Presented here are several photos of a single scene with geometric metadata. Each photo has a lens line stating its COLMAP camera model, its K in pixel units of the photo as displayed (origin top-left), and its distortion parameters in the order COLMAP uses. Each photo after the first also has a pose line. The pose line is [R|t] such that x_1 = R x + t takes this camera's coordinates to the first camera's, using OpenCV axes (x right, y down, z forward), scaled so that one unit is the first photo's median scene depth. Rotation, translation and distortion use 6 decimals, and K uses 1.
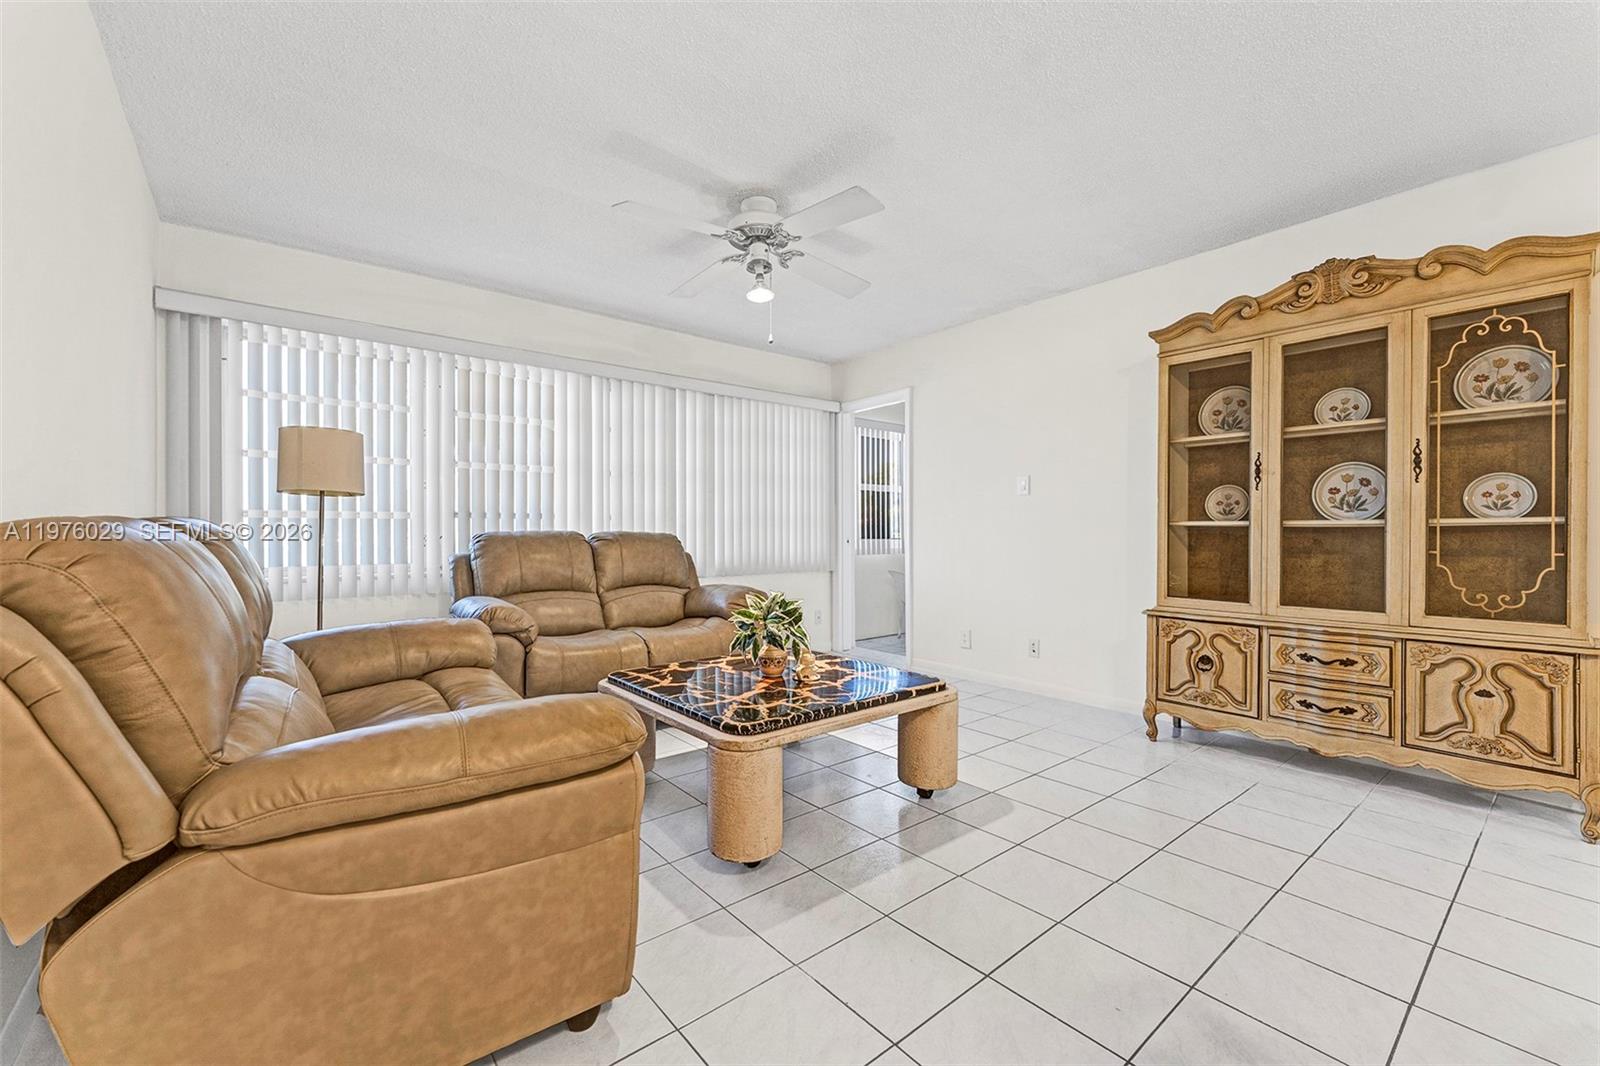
lens RADIAL K [[652.8, 0, 796.9], [0, 652.8, 532.1], [0, 0, 1]] dist [0.000804, 0.000154]
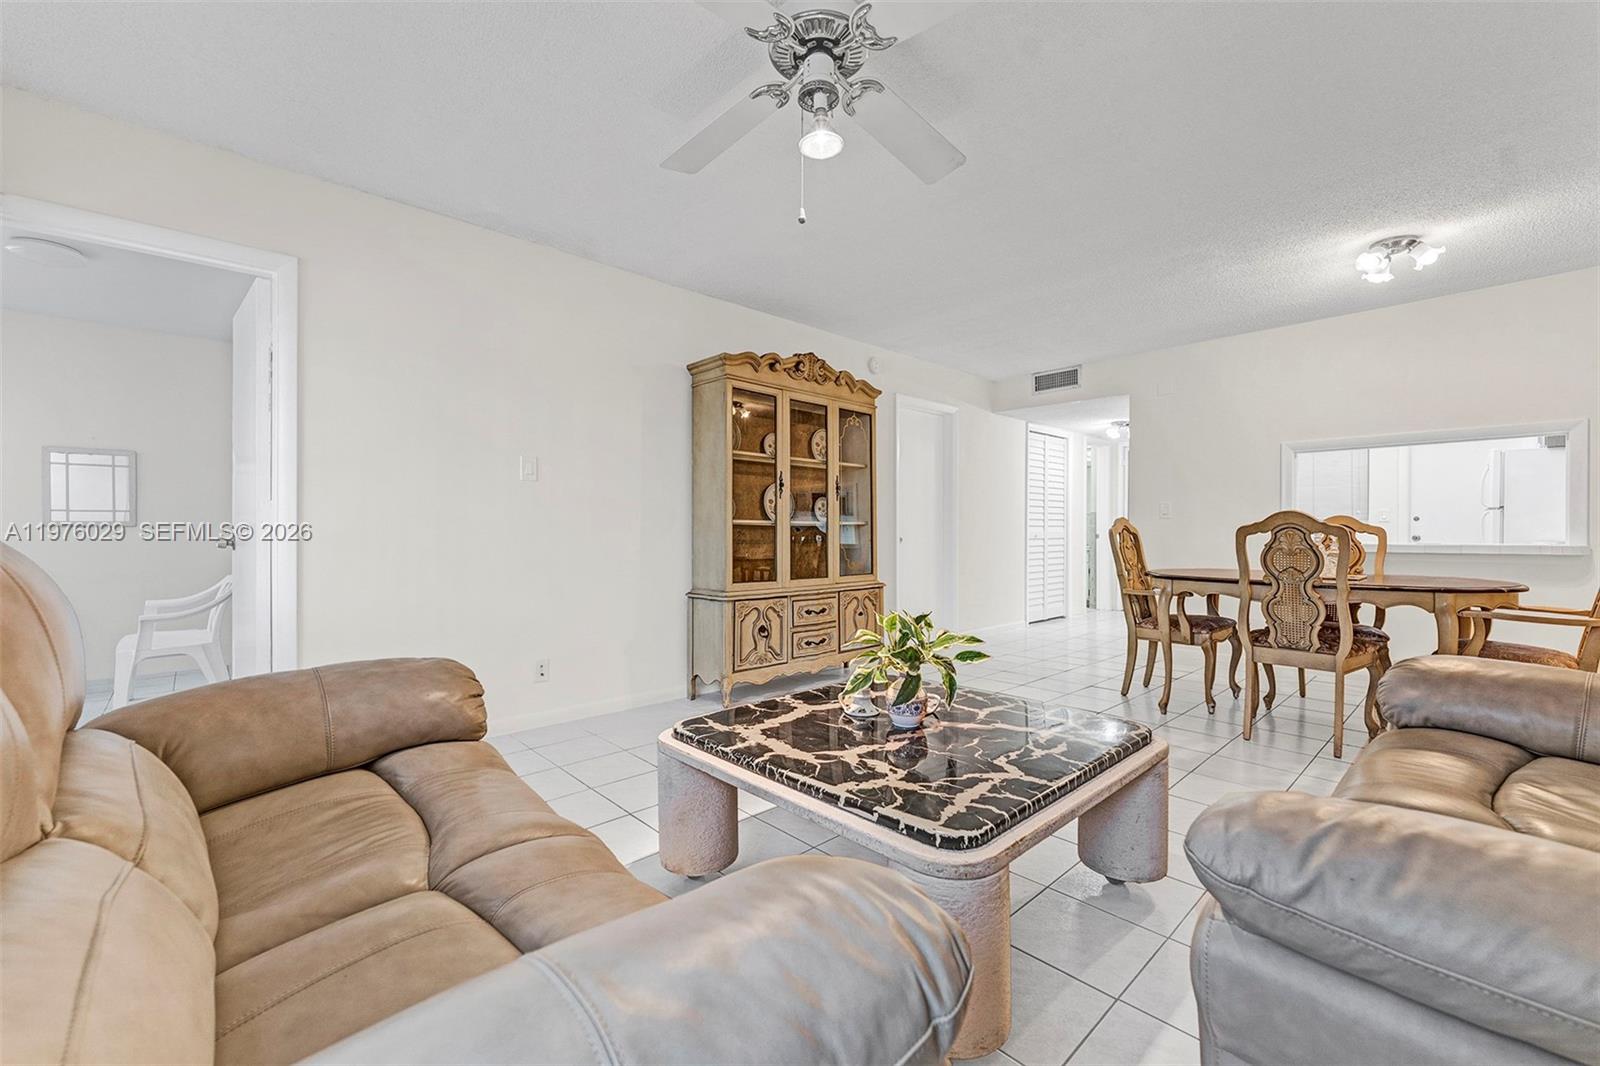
lens RADIAL K [[652.8, 0, 796.8], [0, 652.8, 535.2], [0, 0, 1]] dist [0.000804, 0.000154]
pose [[-0.071015, -0.002186, 0.997473, -0.692886], [-0.001305, 0.999997, 0.002099, 0.010552], [-0.997474, -0.001153, -0.071017, 1.092604]]
